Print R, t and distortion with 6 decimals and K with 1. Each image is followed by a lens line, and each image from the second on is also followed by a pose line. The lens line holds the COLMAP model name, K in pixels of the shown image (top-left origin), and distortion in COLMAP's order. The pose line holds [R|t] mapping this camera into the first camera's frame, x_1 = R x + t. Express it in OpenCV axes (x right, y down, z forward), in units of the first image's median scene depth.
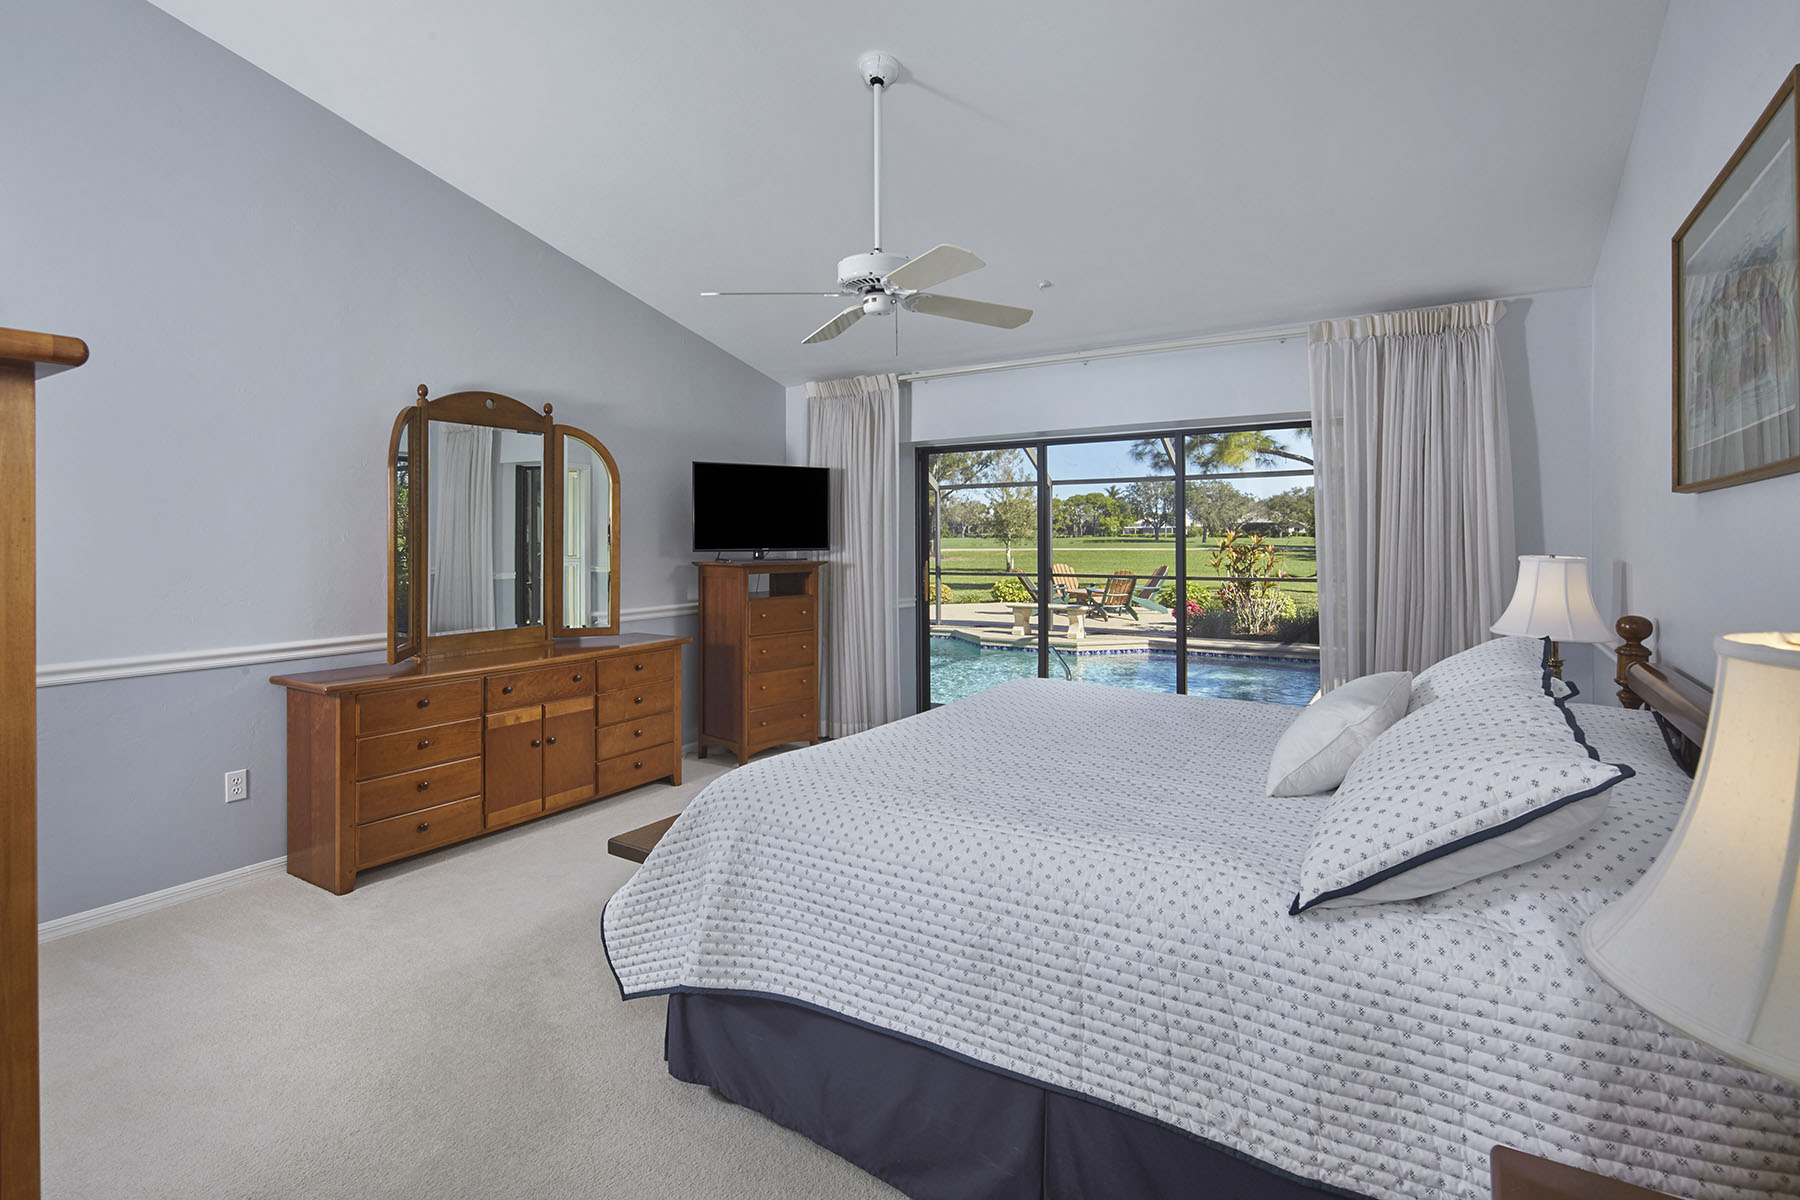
lens RADIAL K [[909.2, 0, 898.1], [0, 909.2, 533.7], [0, 0, 1]] dist [-0.001704, -0.000153]
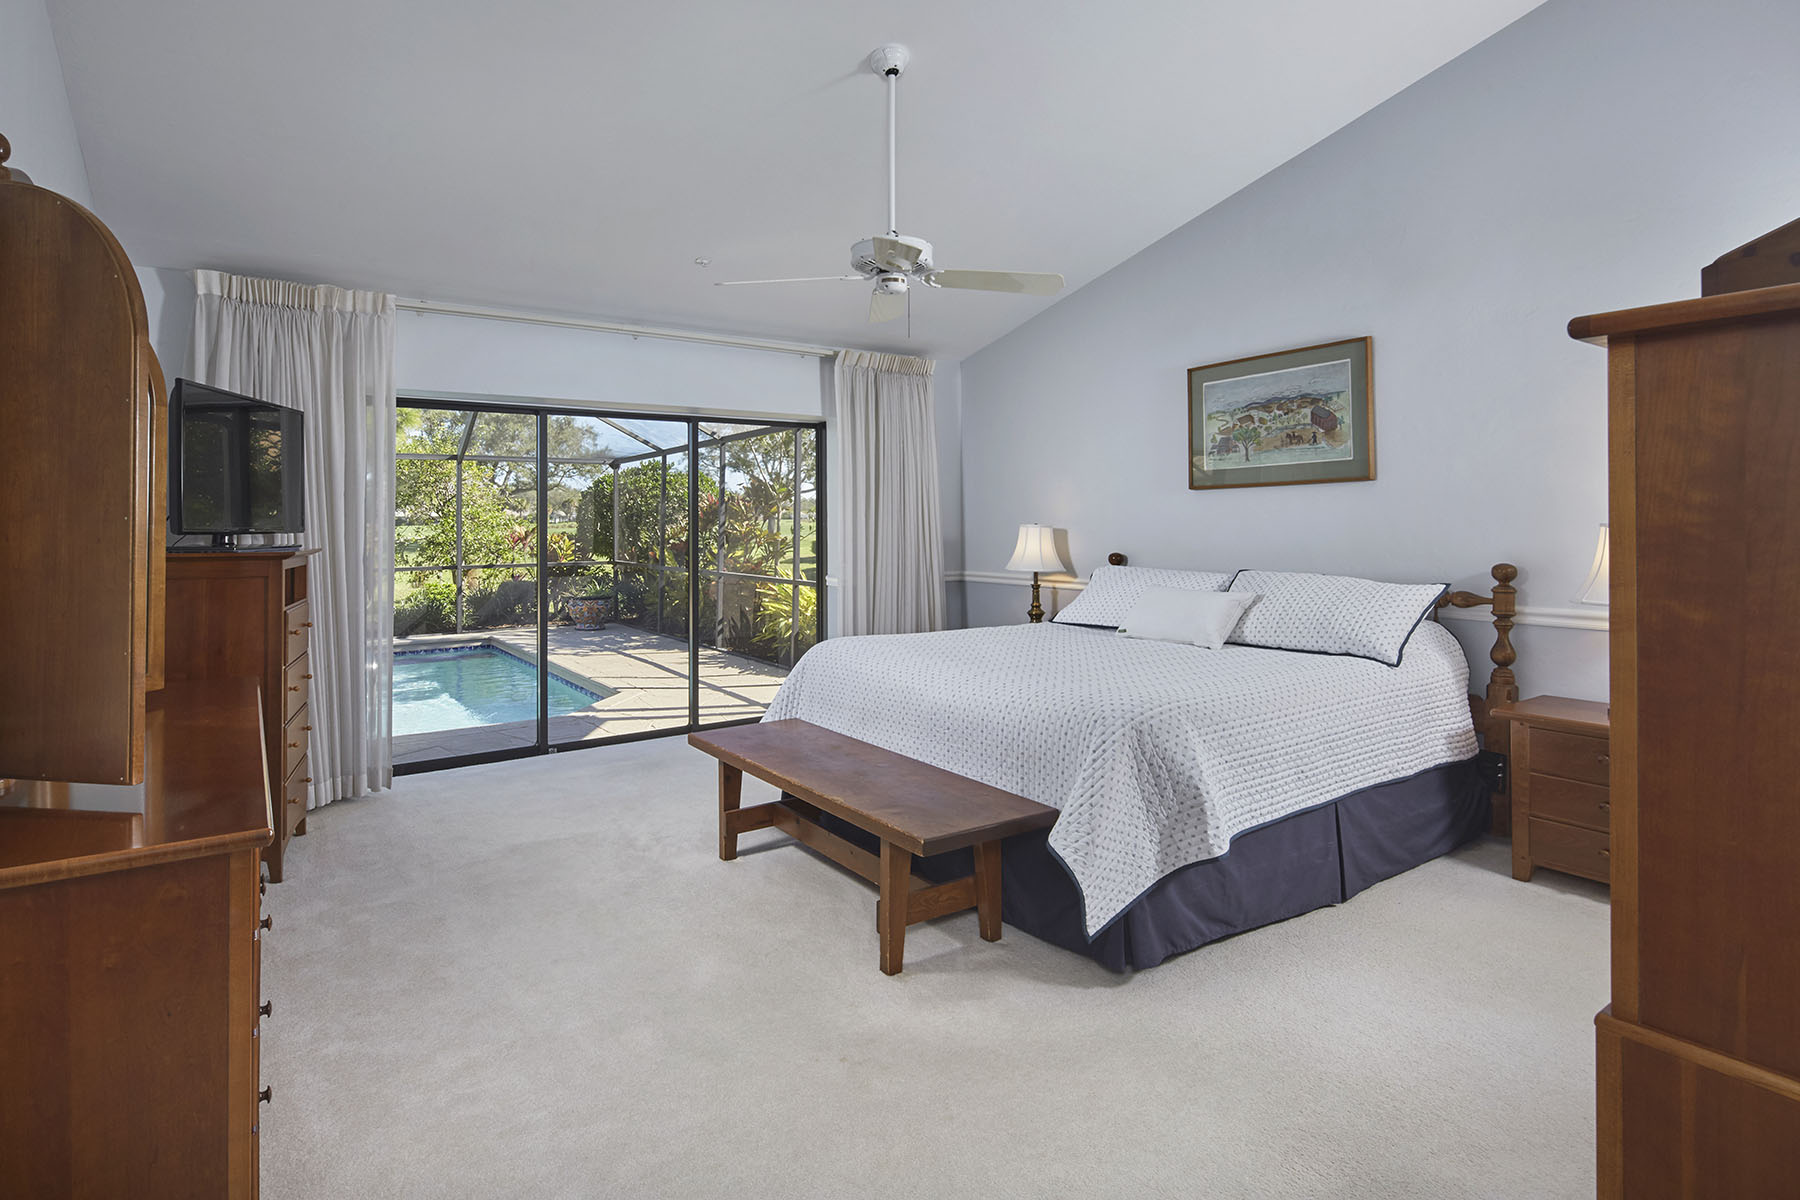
lens RADIAL K [[909.2, 0, 898.1], [0, 909.2, 533.7], [0, 0, 1]] dist [-0.001704, -0.000153]
pose [[0.382001, -0.014815, 0.924043, -0.821458], [0.000219, 0.999873, 0.015940, 0.013176], [-0.924162, -0.005887, 0.381956, 0.486835]]
